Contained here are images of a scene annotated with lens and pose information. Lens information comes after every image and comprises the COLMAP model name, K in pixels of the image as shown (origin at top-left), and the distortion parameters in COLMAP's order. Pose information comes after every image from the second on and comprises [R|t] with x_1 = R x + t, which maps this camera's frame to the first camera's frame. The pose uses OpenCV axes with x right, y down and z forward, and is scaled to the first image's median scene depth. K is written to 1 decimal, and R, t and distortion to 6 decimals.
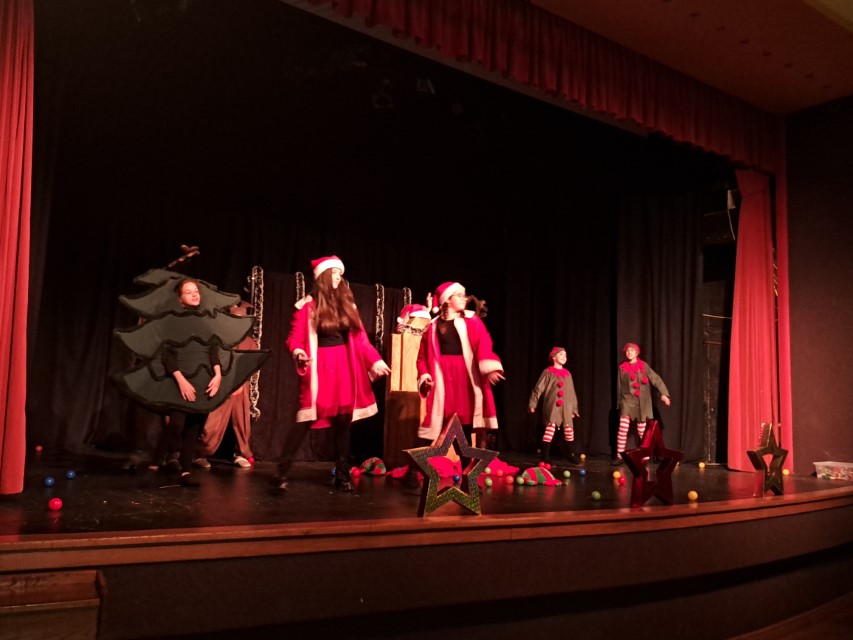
lens RADIAL K [[787.3, 0, 434.1], [0, 787.3, 322.0], [0, 0, 1]] dist [0.029515, 0.000000]
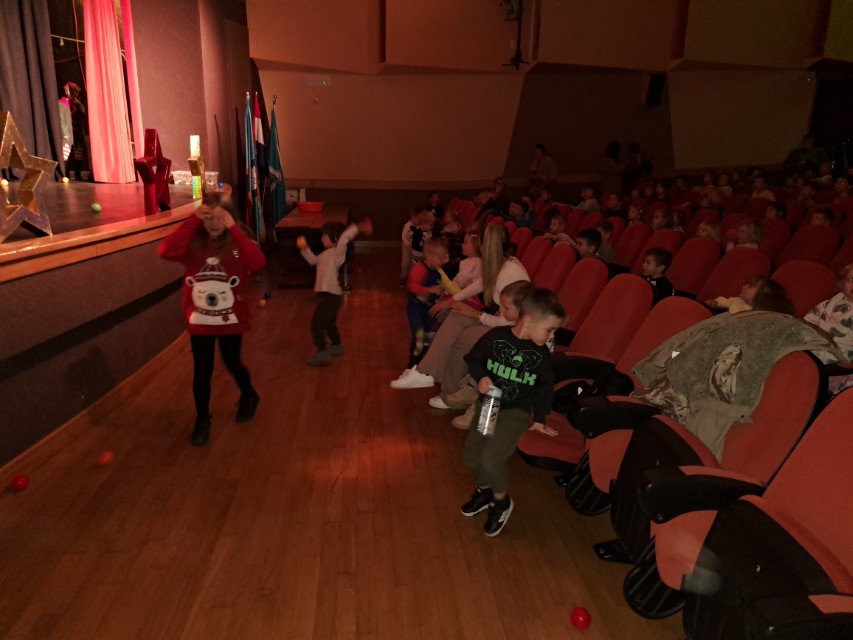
lens RADIAL K [[608.1, 0, 436.5], [0, 608.1, 319.6], [0, 0, 1]] dist [0.056420, -0.063113]
pose [[0.509220, -0.236866, 0.827399, -0.161494], [-0.103985, 0.937404, 0.332356, 0.032119], [-0.854331, -0.255279, 0.452715, 0.158471]]
